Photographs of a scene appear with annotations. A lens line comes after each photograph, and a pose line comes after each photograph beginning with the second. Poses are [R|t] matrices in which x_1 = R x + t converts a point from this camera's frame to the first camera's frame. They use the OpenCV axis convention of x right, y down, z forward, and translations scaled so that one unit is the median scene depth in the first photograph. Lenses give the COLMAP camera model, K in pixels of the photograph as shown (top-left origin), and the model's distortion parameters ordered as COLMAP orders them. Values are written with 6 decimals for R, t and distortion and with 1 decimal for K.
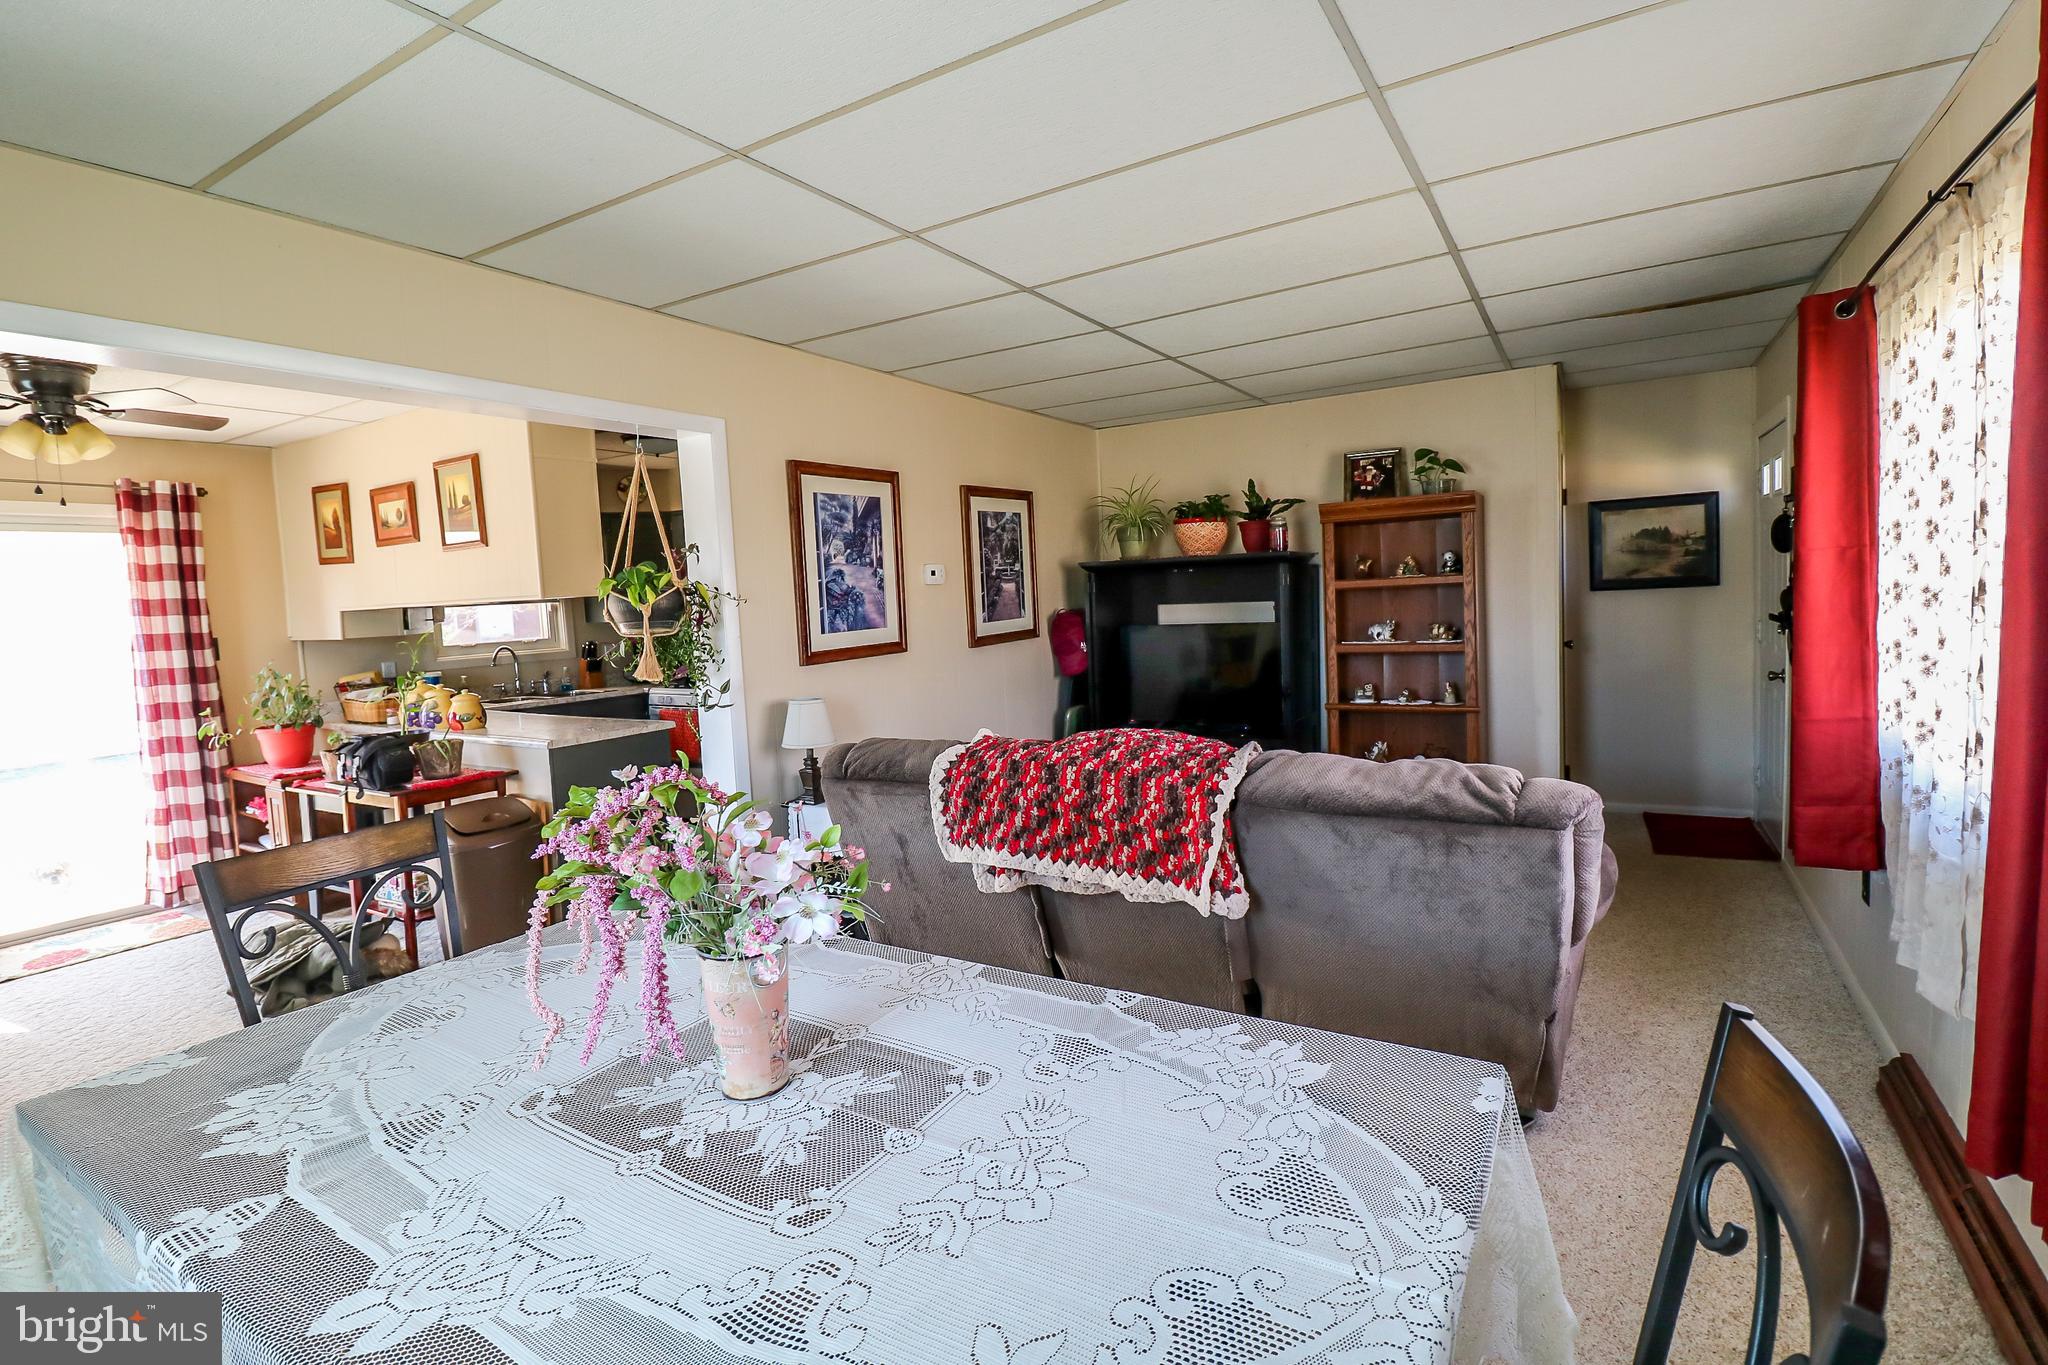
lens RADIAL K [[944.7, 0, 1019.4], [0, 944.7, 666.6], [0, 0, 1]] dist [-0.001237, -0.000366]
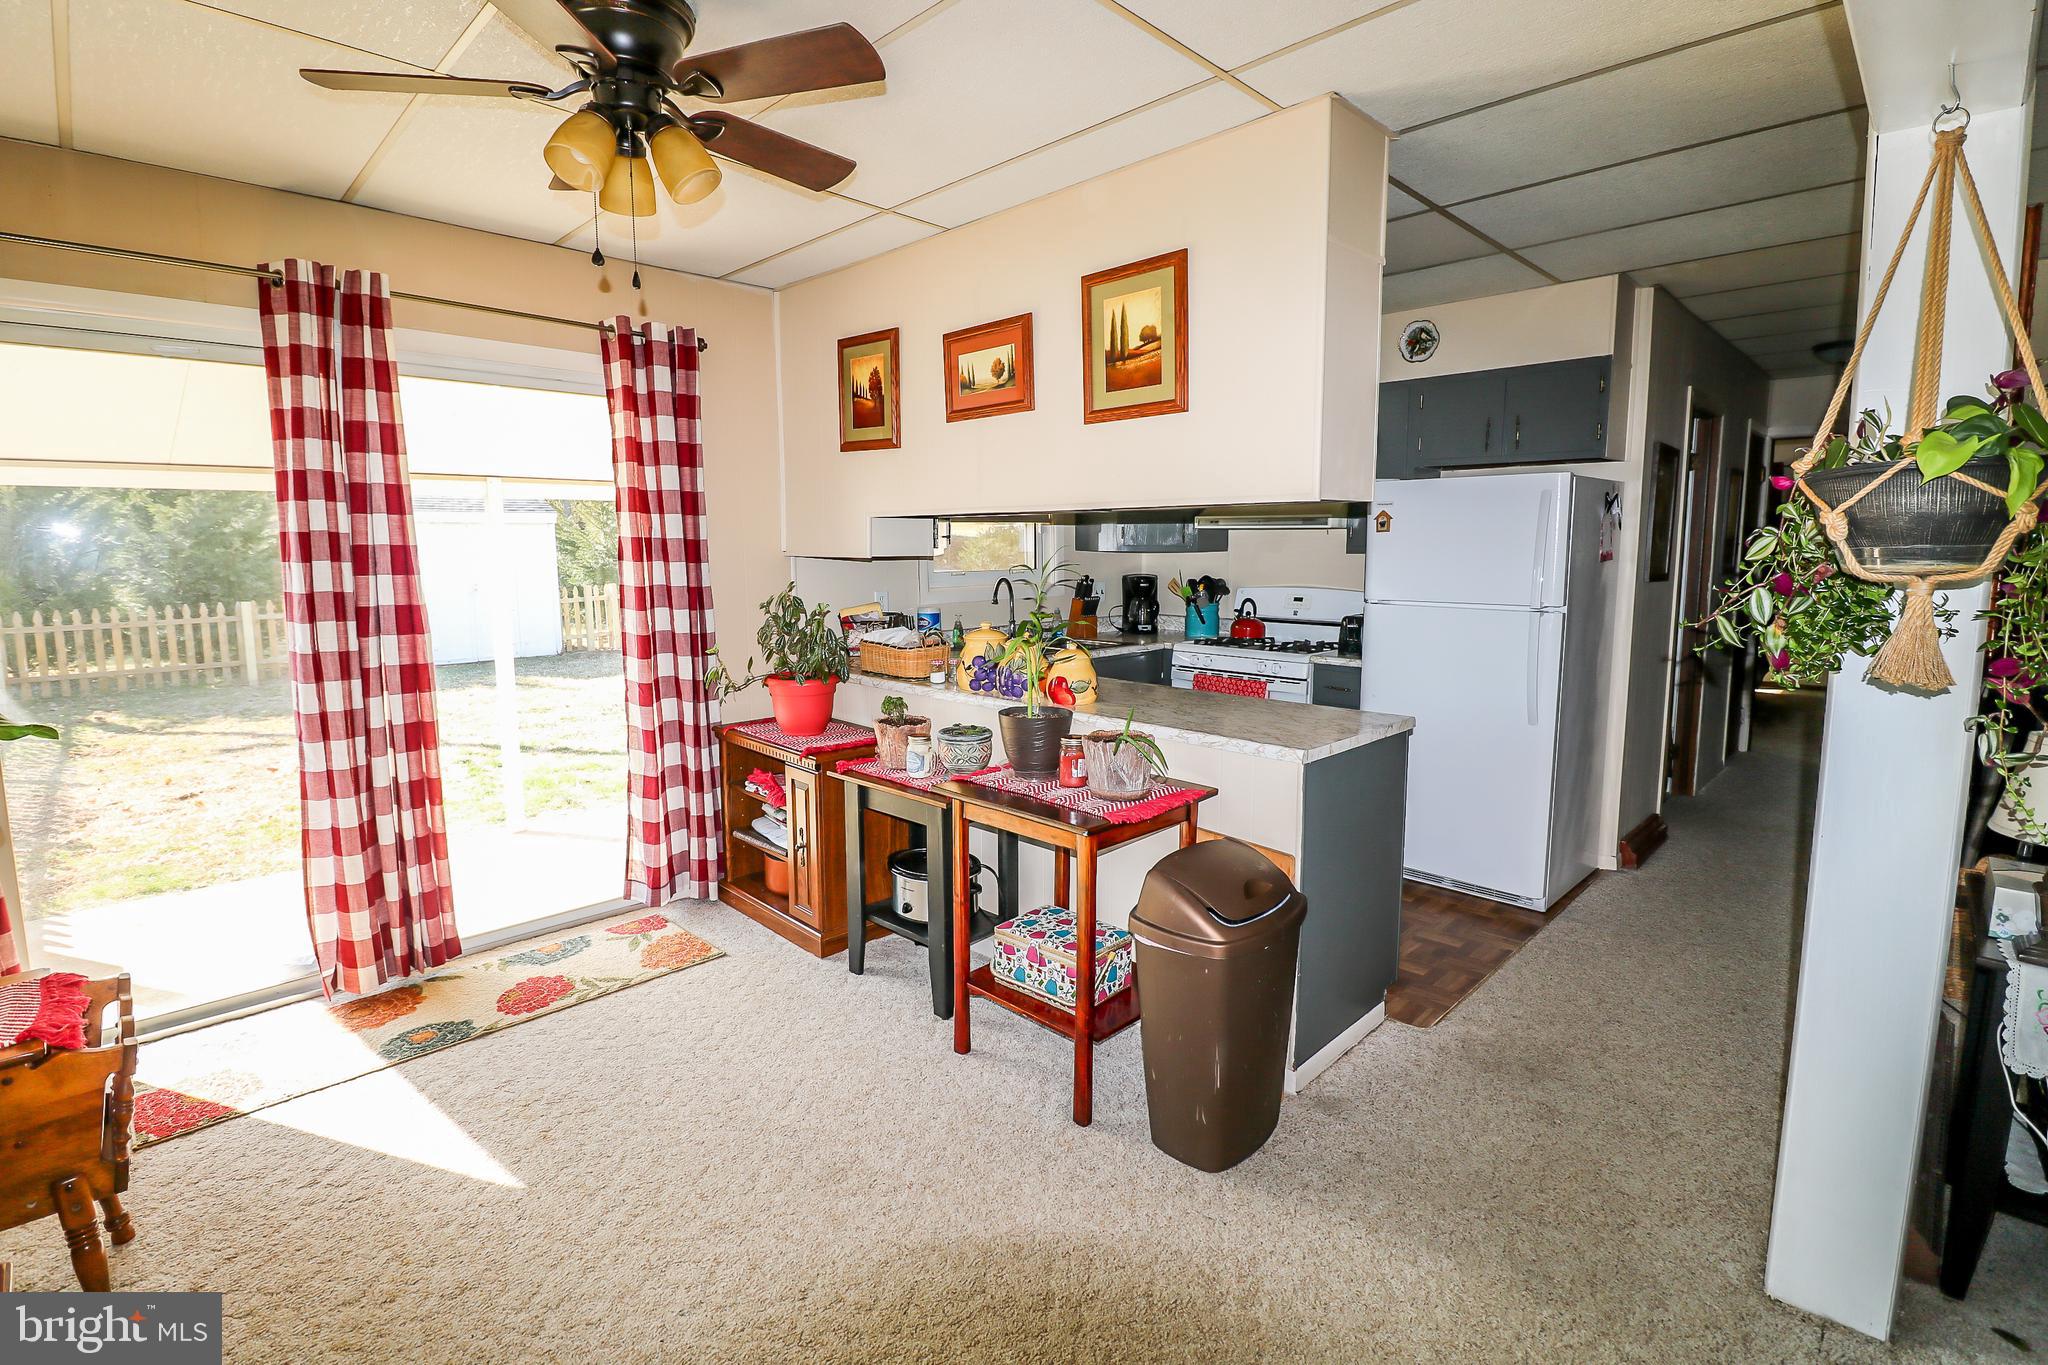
lens RADIAL K [[944.7, 0, 1026.7], [0, 944.7, 682.2], [0, 0, 1]] dist [-0.001237, -0.000366]
pose [[0.974573, 0.074997, -0.211149, -0.262021], [-0.058995, 0.994959, 0.081095, -0.000393], [0.216166, -0.066576, 0.974084, 0.193288]]
